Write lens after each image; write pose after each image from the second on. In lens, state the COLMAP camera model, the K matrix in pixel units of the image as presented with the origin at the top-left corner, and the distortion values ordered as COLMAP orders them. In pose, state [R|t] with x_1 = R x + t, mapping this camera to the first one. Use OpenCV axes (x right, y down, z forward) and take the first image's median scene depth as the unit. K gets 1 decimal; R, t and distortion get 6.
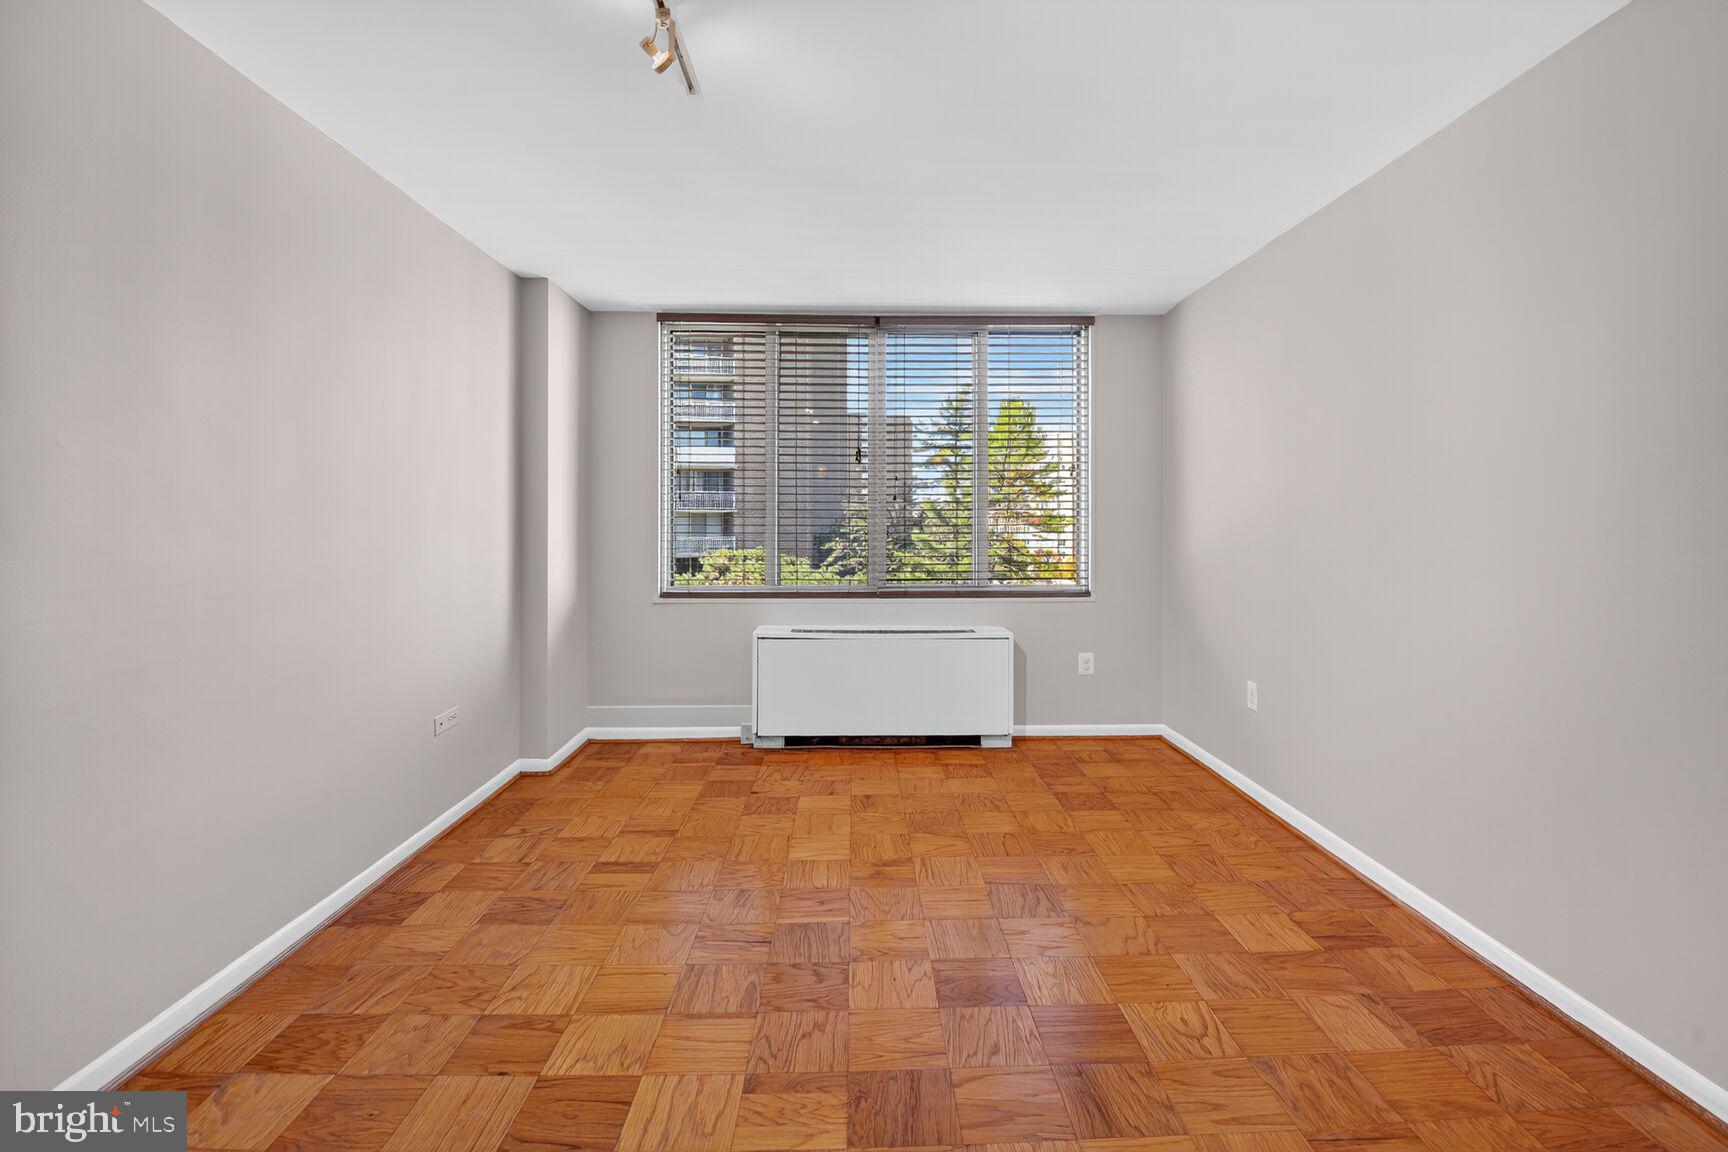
lens RADIAL K [[794.3, 0, 881.2], [0, 794.3, 523.7], [0, 0, 1]] dist [-0.020294, -0.009369]
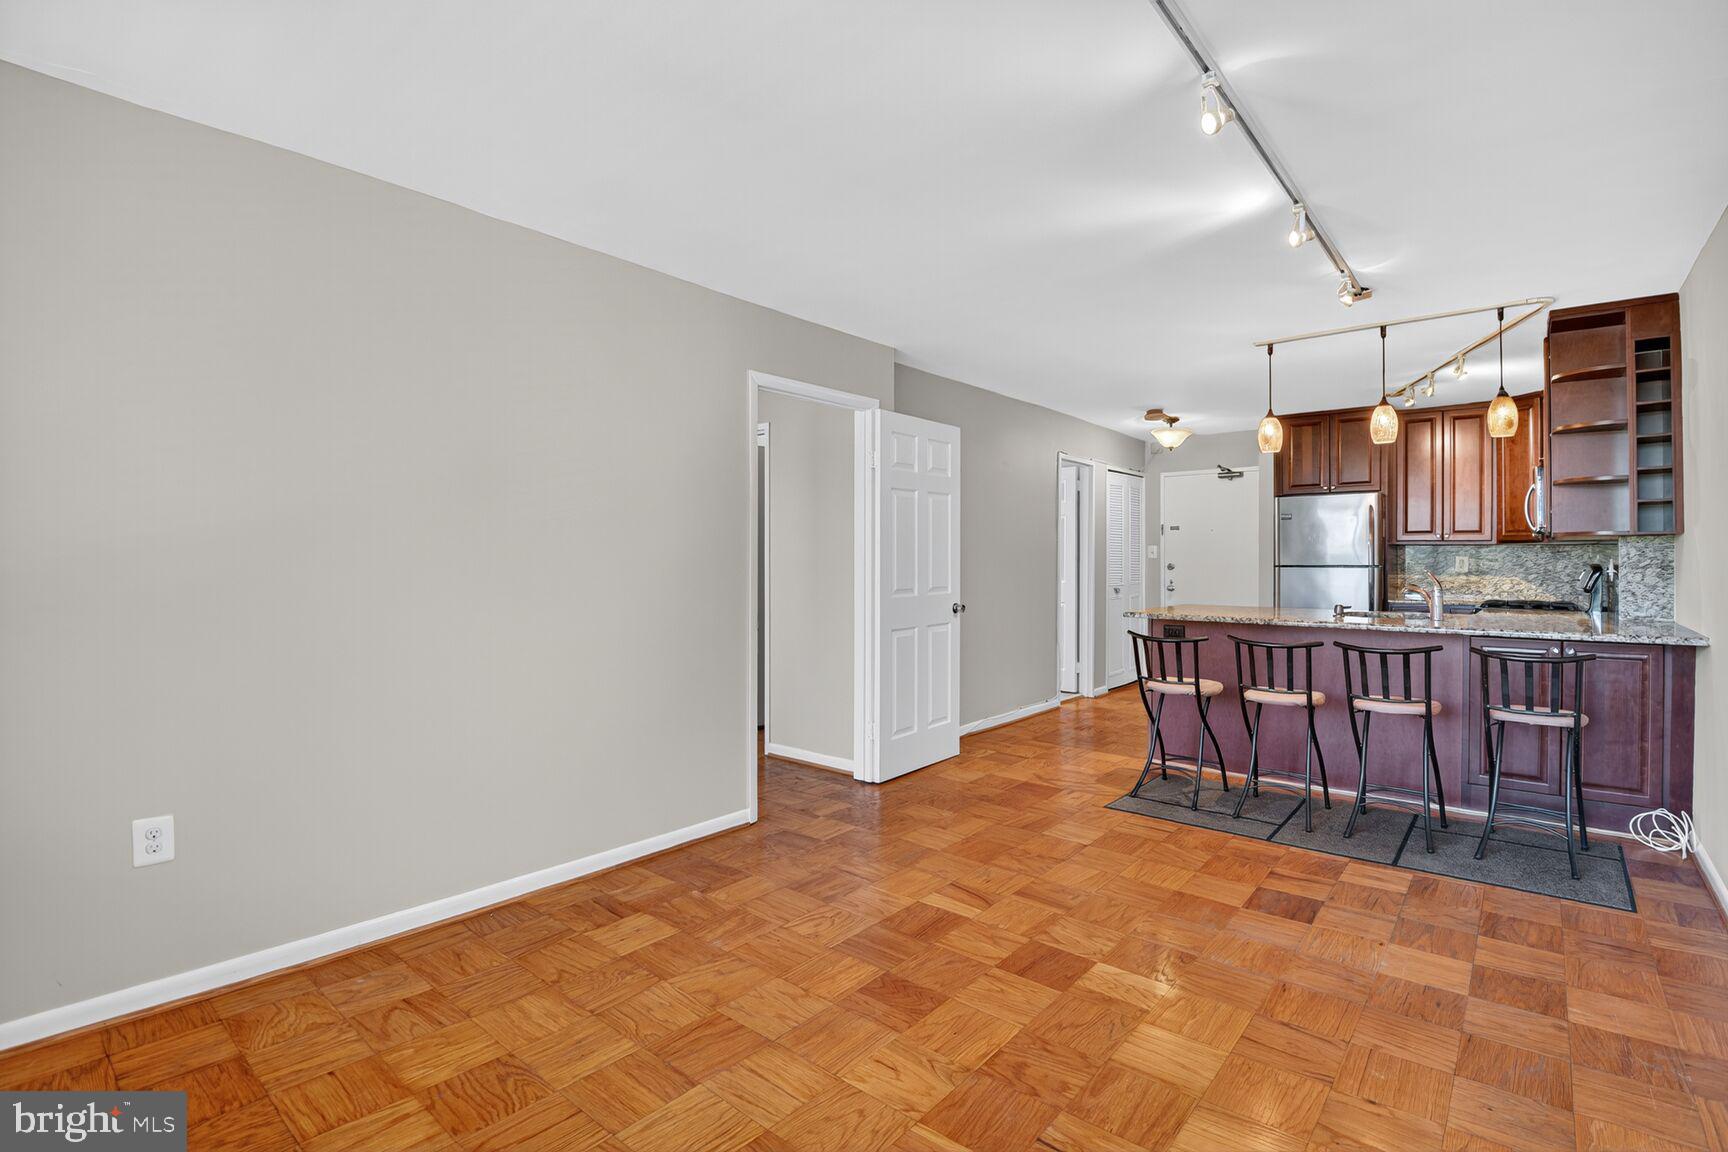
lens RADIAL K [[794.3, 0, 886.5], [0, 794.3, 557.2], [0, 0, 1]] dist [-0.020294, -0.009369]
pose [[-0.750074, 0.000939, 0.661354, -0.315477], [-0.005125, 0.999961, -0.007232, 0.003781], [-0.661335, -0.008813, -0.750039, 1.013133]]
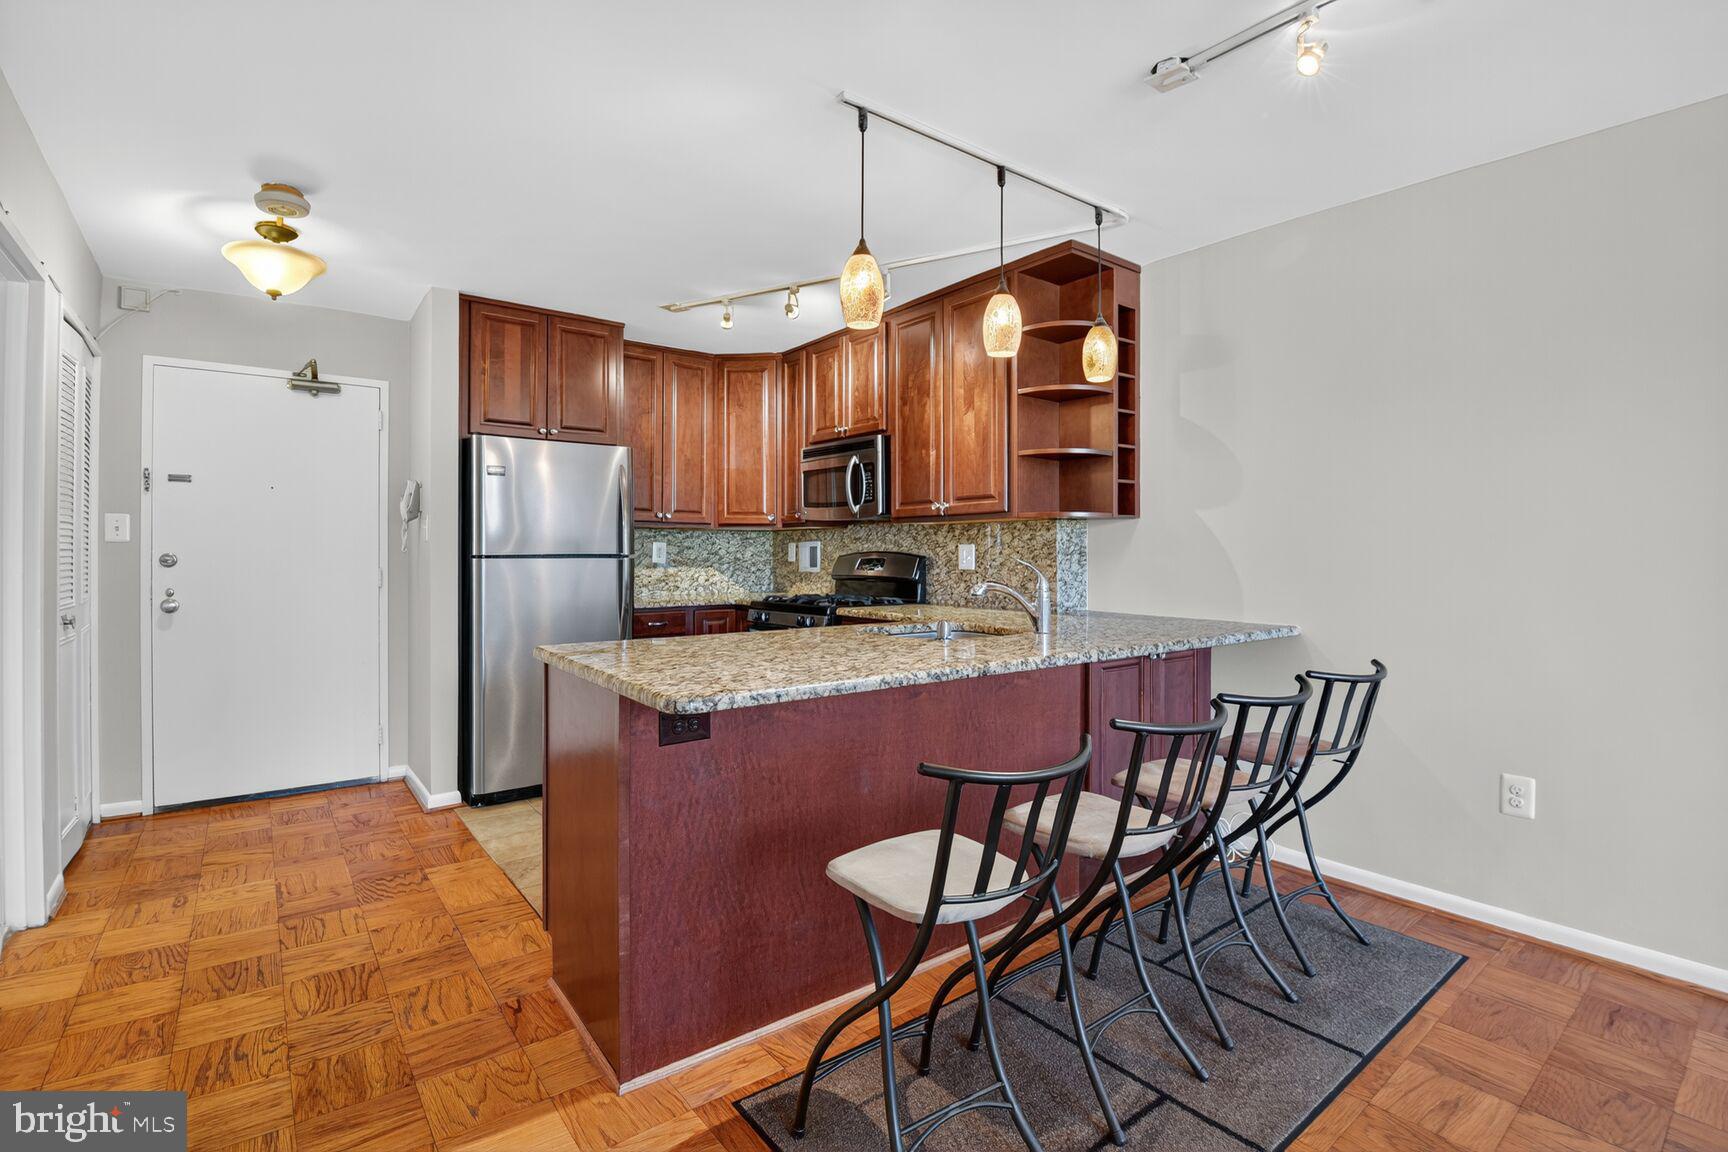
lens RADIAL K [[794.3, 0, 877.7], [0, 794.3, 549.3], [0, 0, 1]] dist [-0.020294, -0.009369]
pose [[-0.802702, -0.001967, -0.596377, 0.367121], [0.004024, 0.999954, -0.008715, 0.007556], [0.596366, -0.009396, -0.802657, 0.234290]]
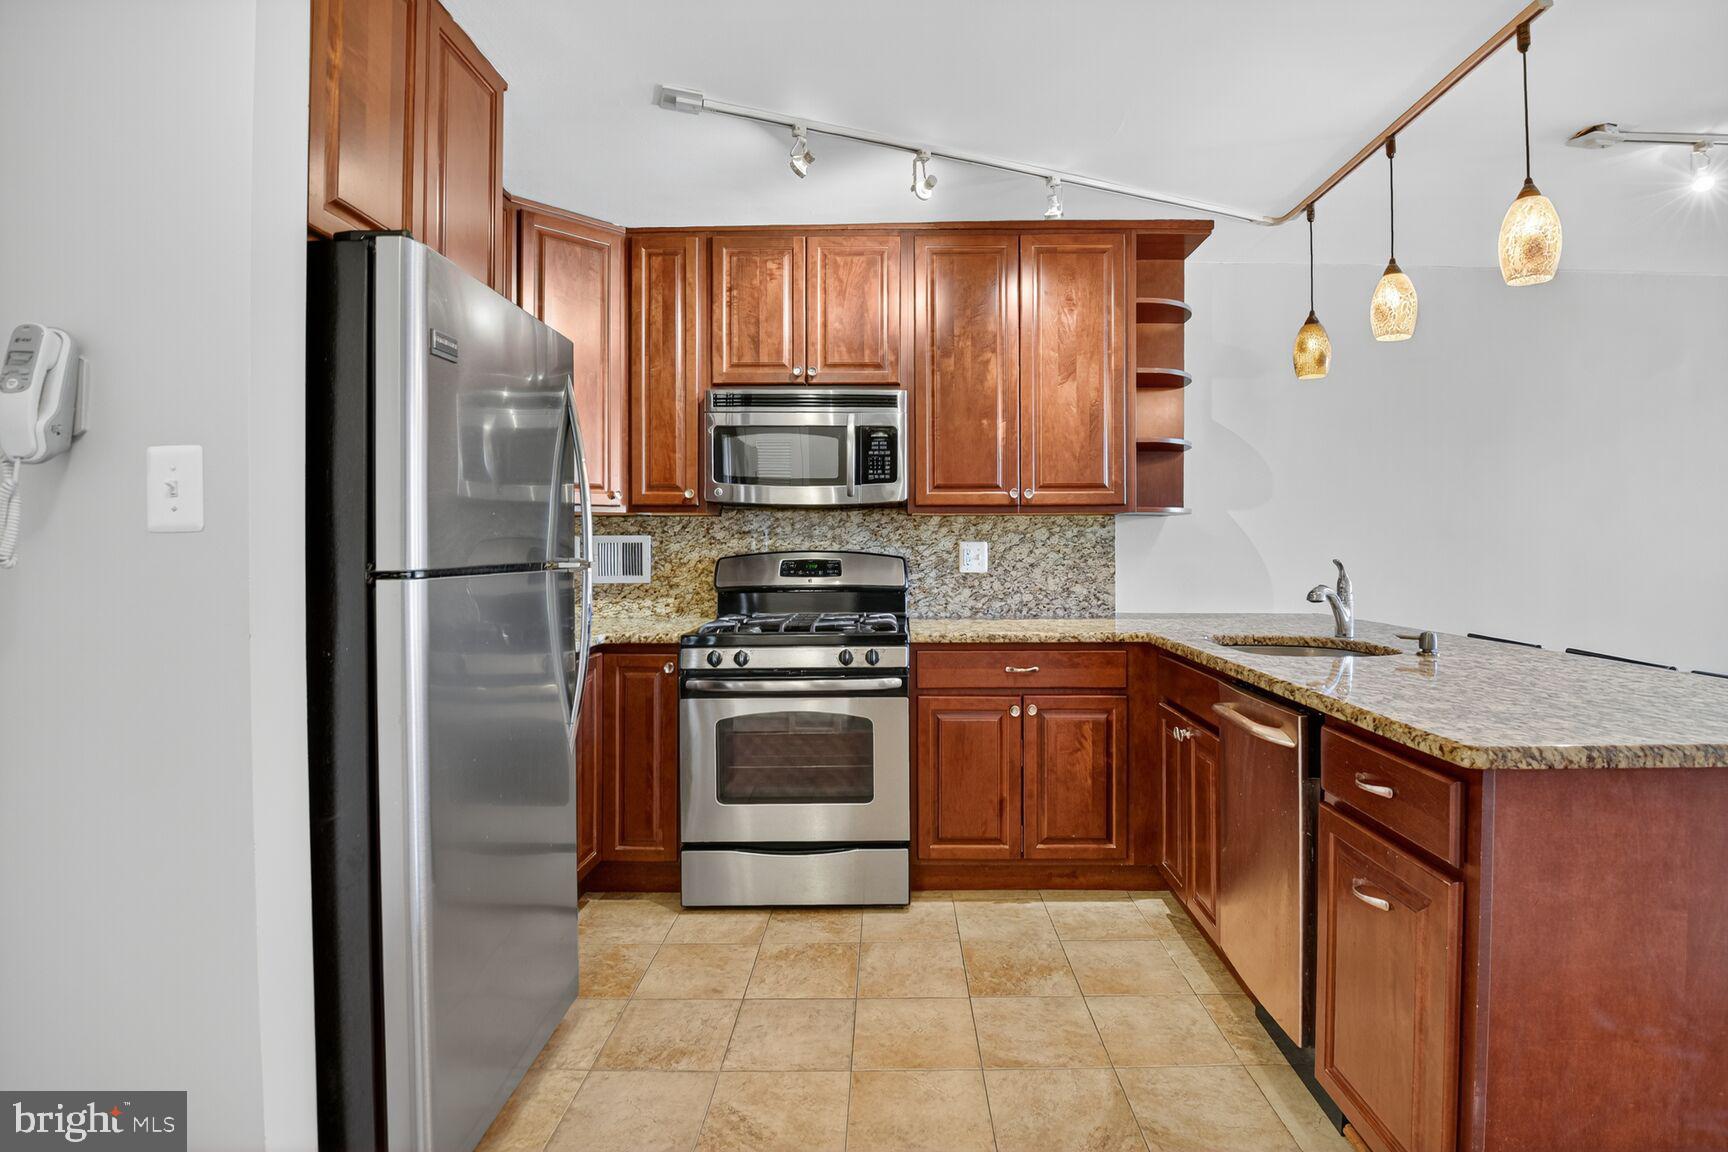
lens RADIAL K [[821.7, 0, 877.7], [0, 821.7, 550.6], [0, 0, 1]] dist [-0.009650, -0.003092]
pose [[-0.050971, 0.007398, -0.998673, 0.536938], [0.009415, 0.999932, 0.006927, -0.004876], [0.998656, -0.009050, -0.051037, -0.599886]]
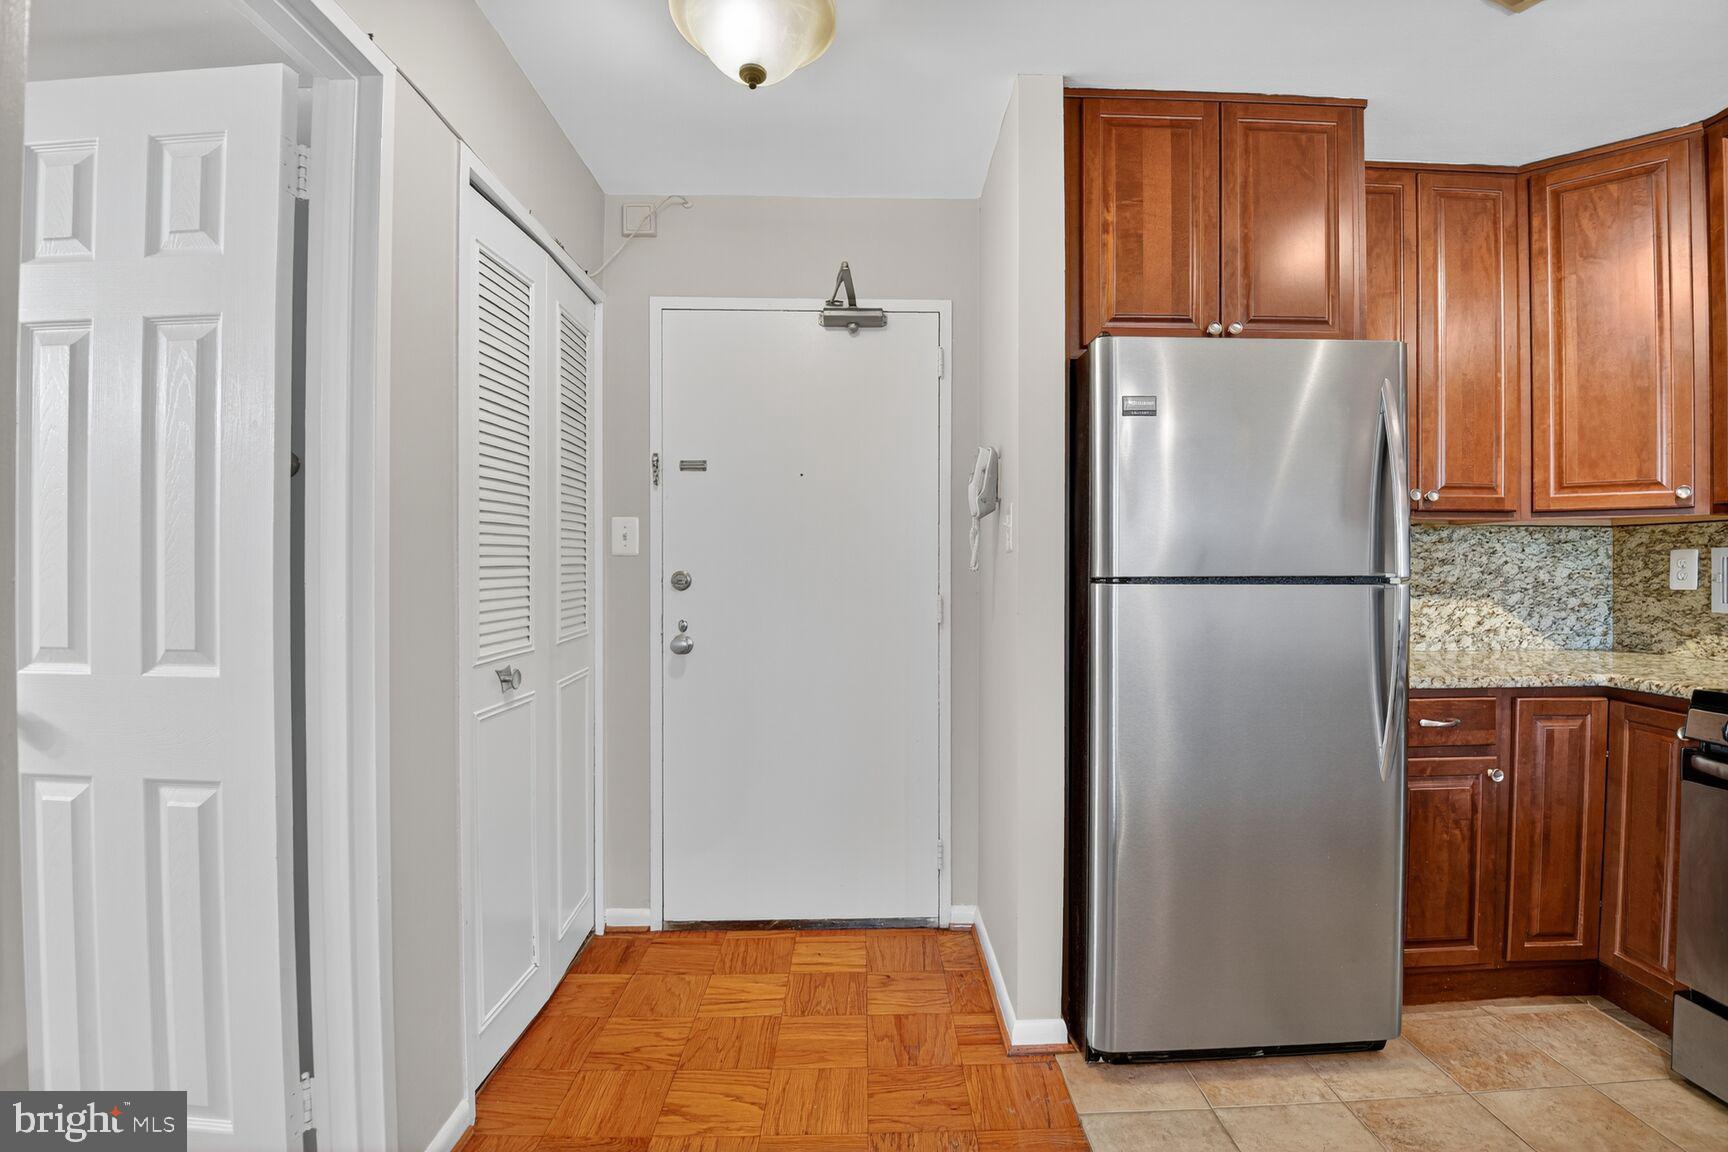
lens RADIAL K [[794.3, 0, 894.5], [0, 794.3, 572.5], [0, 0, 1]] dist [-0.020294, -0.009369]
pose [[-0.999992, 0.000060, -0.004026, 0.314540], [0.000053, 0.999998, 0.001772, 0.000778], [0.004026, 0.001771, -0.999990, -0.344115]]
